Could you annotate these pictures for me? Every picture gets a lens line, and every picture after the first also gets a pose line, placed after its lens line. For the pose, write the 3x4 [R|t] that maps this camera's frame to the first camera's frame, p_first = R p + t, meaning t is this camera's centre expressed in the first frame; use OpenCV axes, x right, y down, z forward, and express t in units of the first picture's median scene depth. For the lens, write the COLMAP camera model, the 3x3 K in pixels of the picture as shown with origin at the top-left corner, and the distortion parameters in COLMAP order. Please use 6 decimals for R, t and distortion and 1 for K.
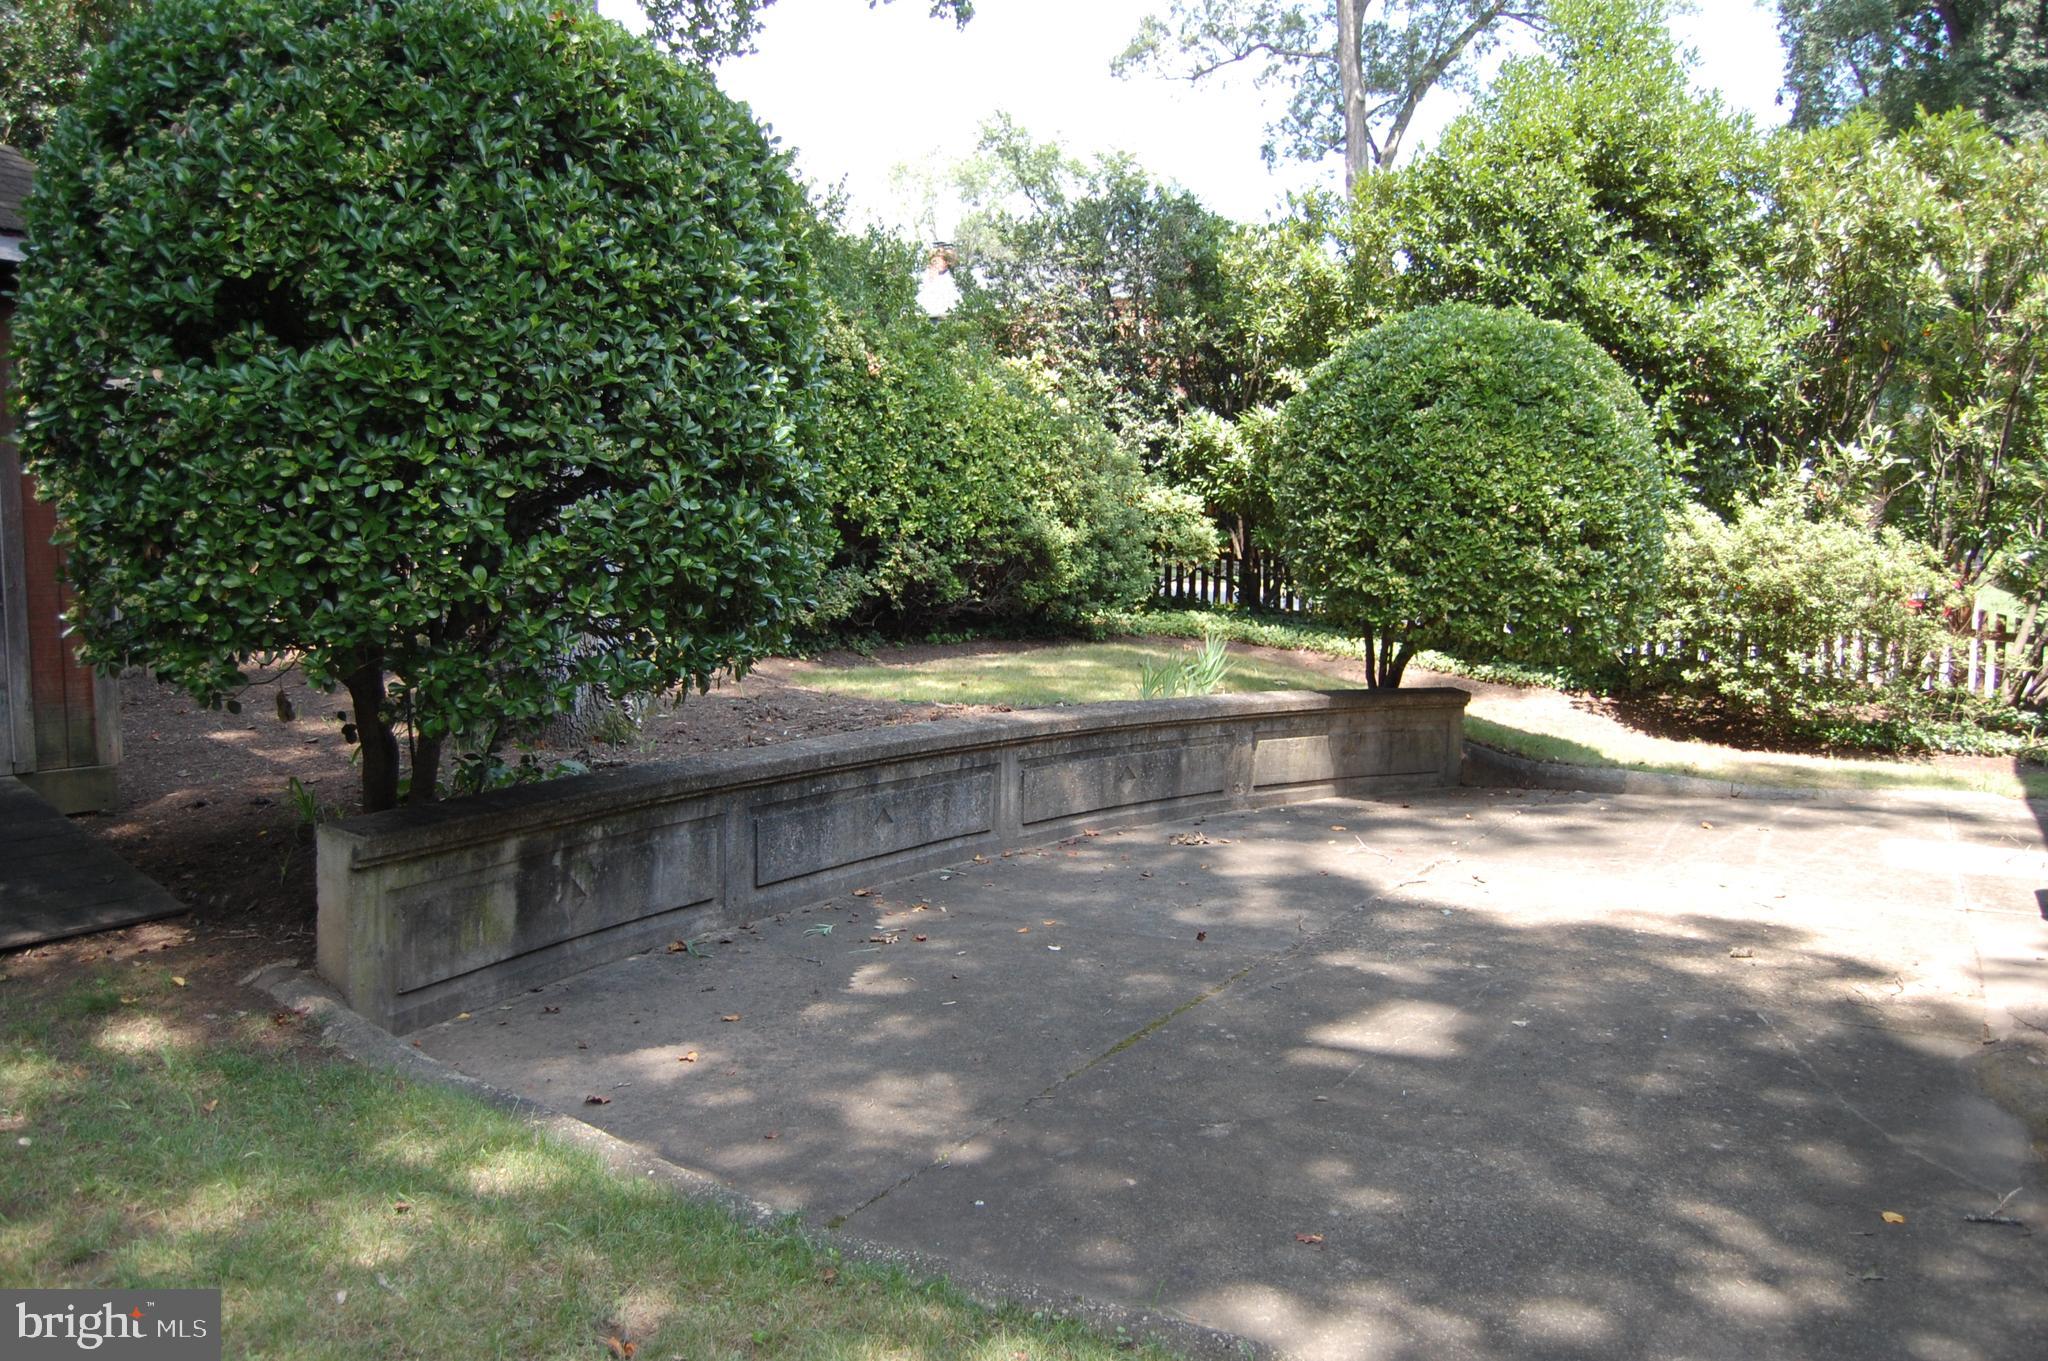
lens RADIAL K [[1588.3, 0, 1021.8], [0, 1588.3, 680.7], [0, 0, 1]] dist [-0.090778, 0.033923]
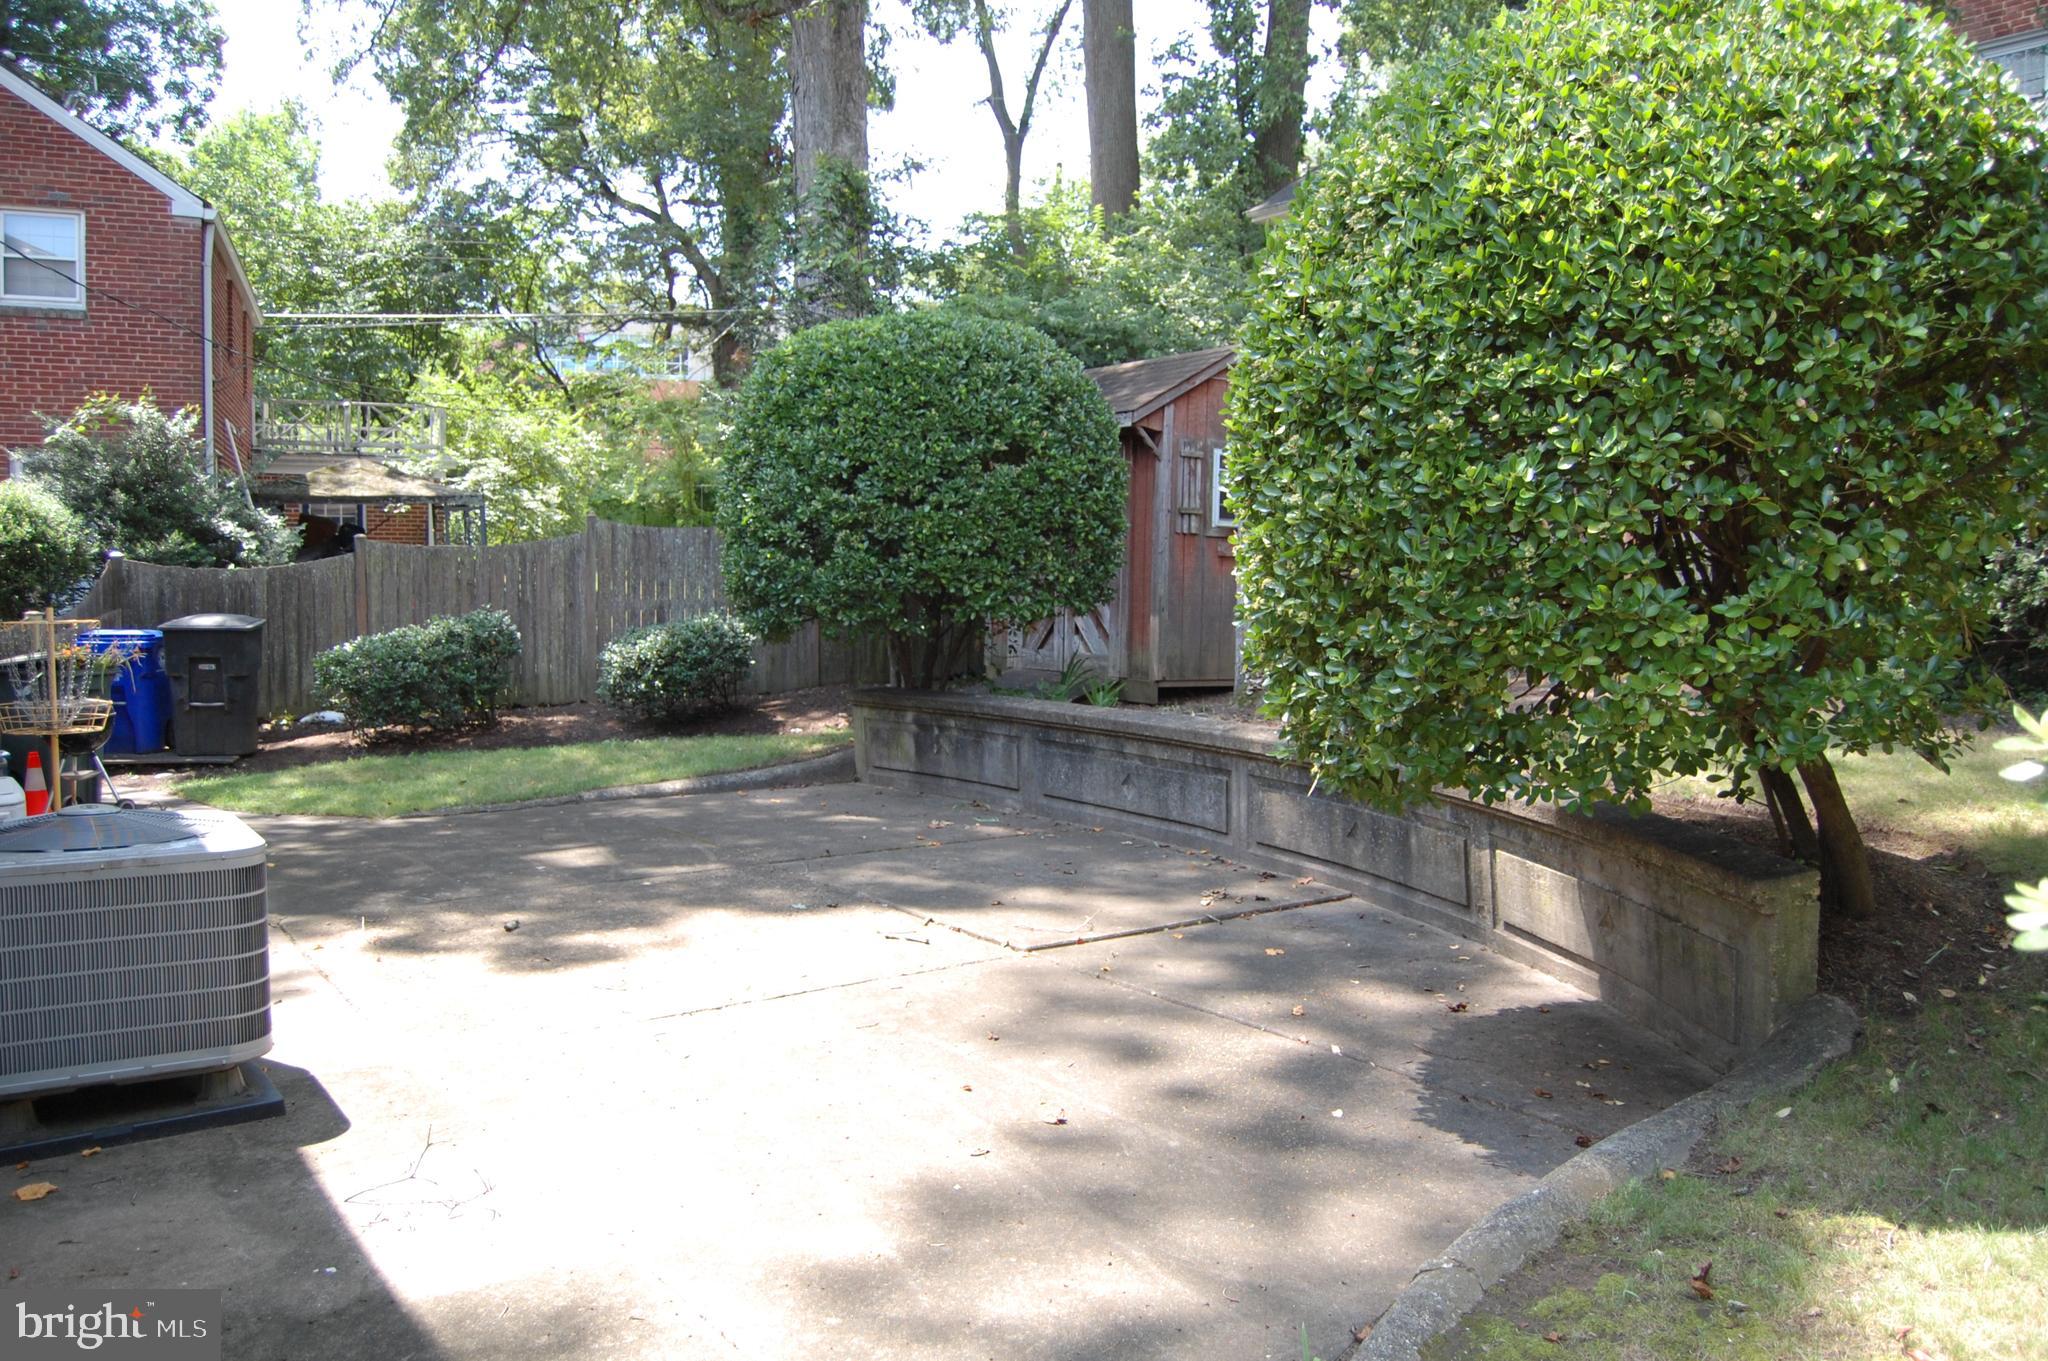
lens RADIAL K [[1588.3, 0, 1023.9], [0, 1588.3, 679.4], [0, 0, 1]] dist [-0.090778, 0.033923]
pose [[-0.446647, 0.057489, -0.892861, 1.214551], [-0.055527, 0.994229, 0.091792, -0.116175], [0.892985, 0.090576, -0.440877, 1.712870]]
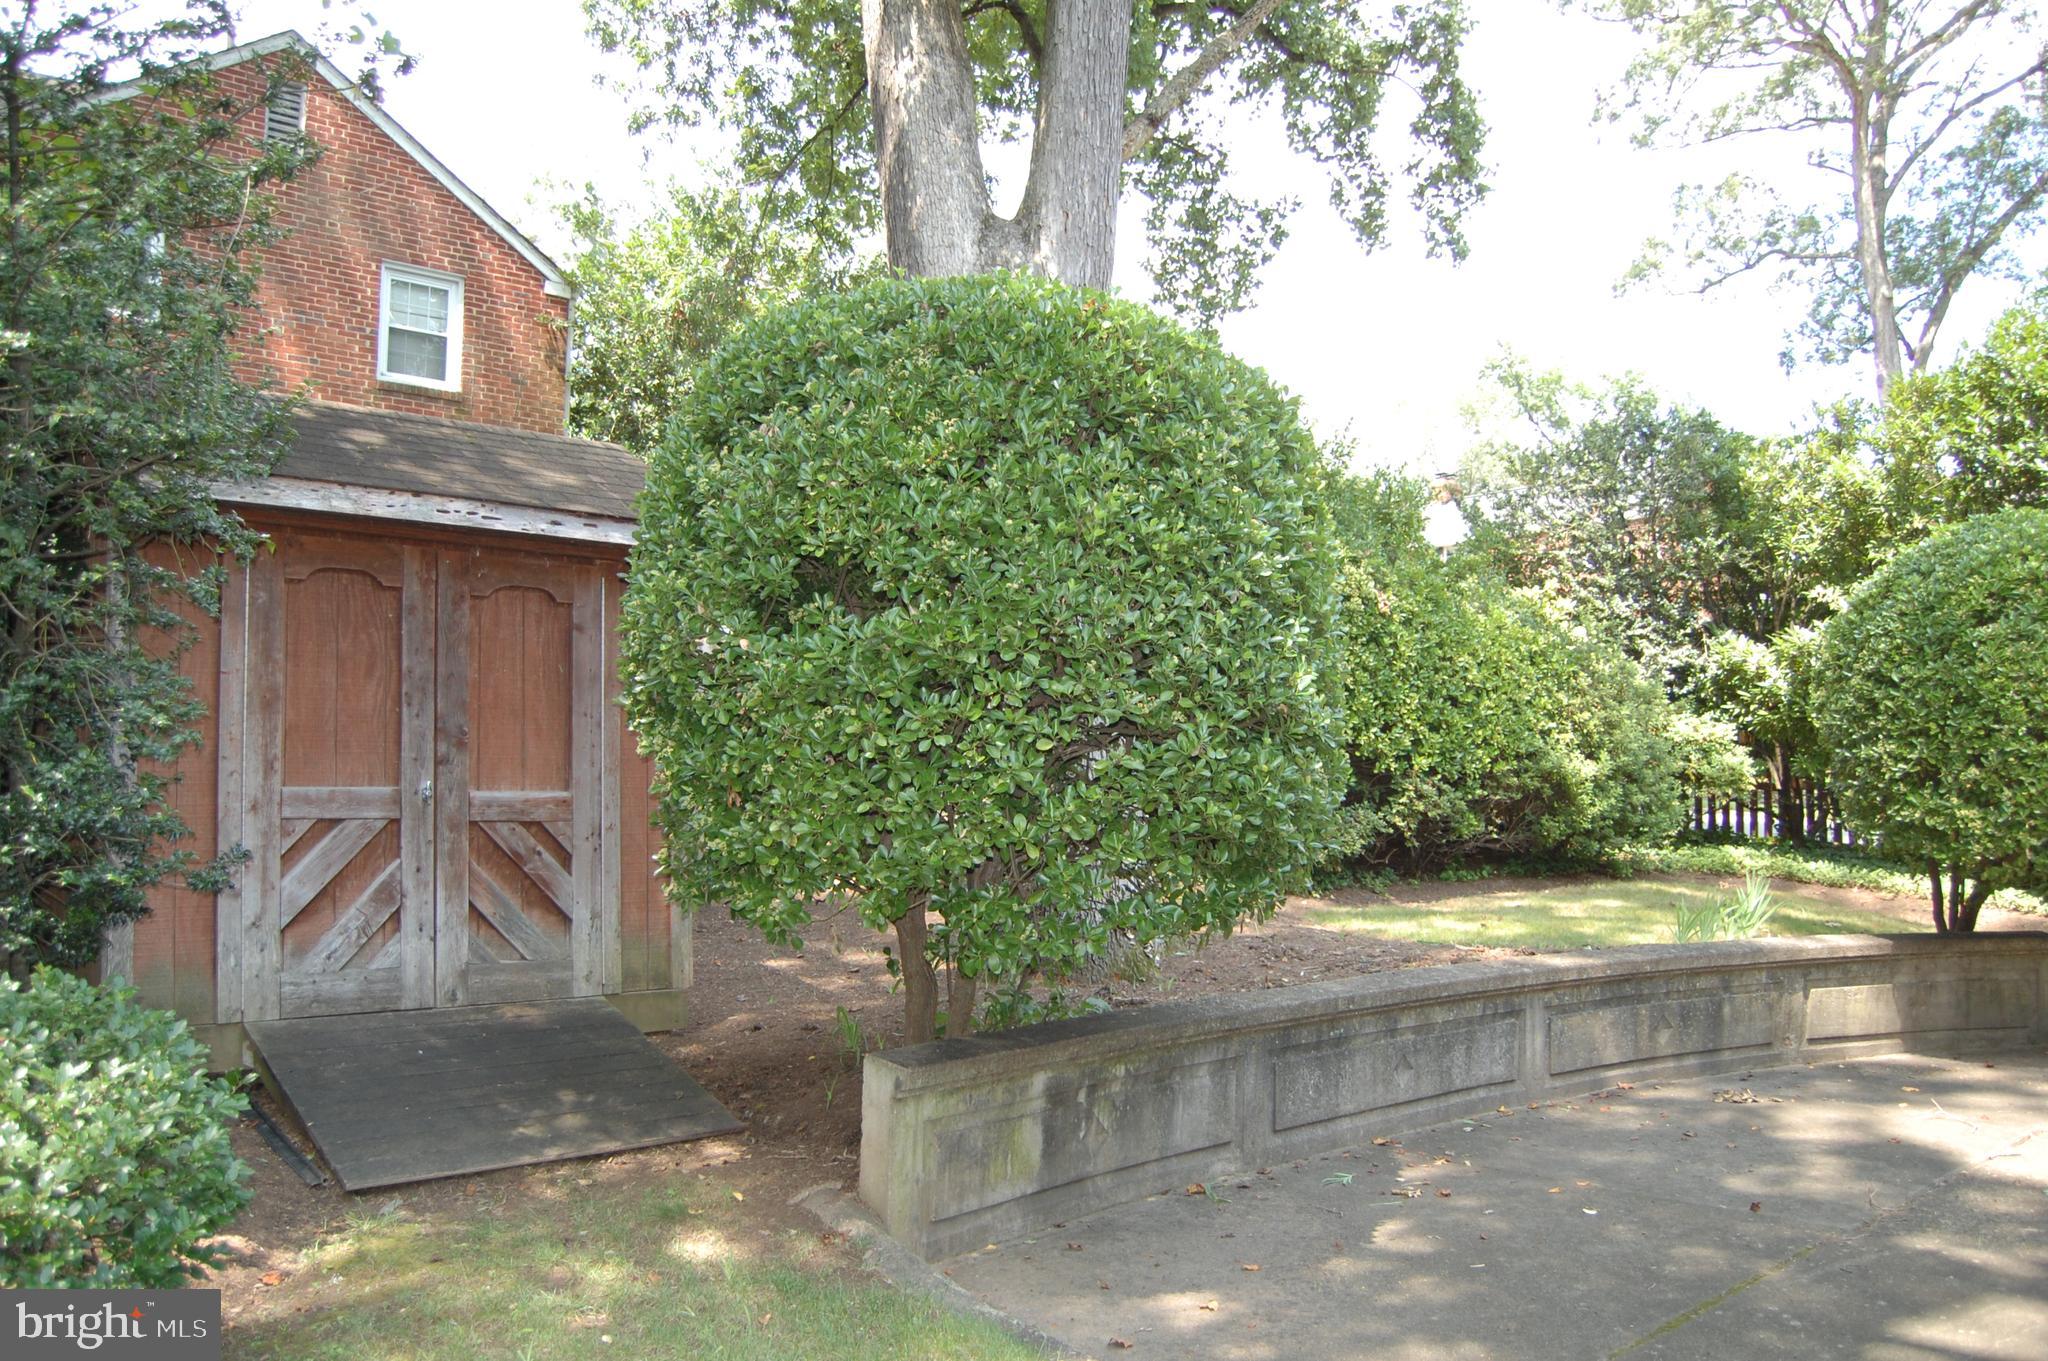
lens RADIAL K [[1588.3, 0, 1033.2], [0, 1588.3, 683.7], [0, 0, 1]] dist [-0.090778, 0.033923]
pose [[0.953217, -0.027969, -0.300991, -0.007608], [-0.015304, 0.989969, -0.140456, -0.006491], [0.301900, 0.138491, 0.943227, -0.013055]]
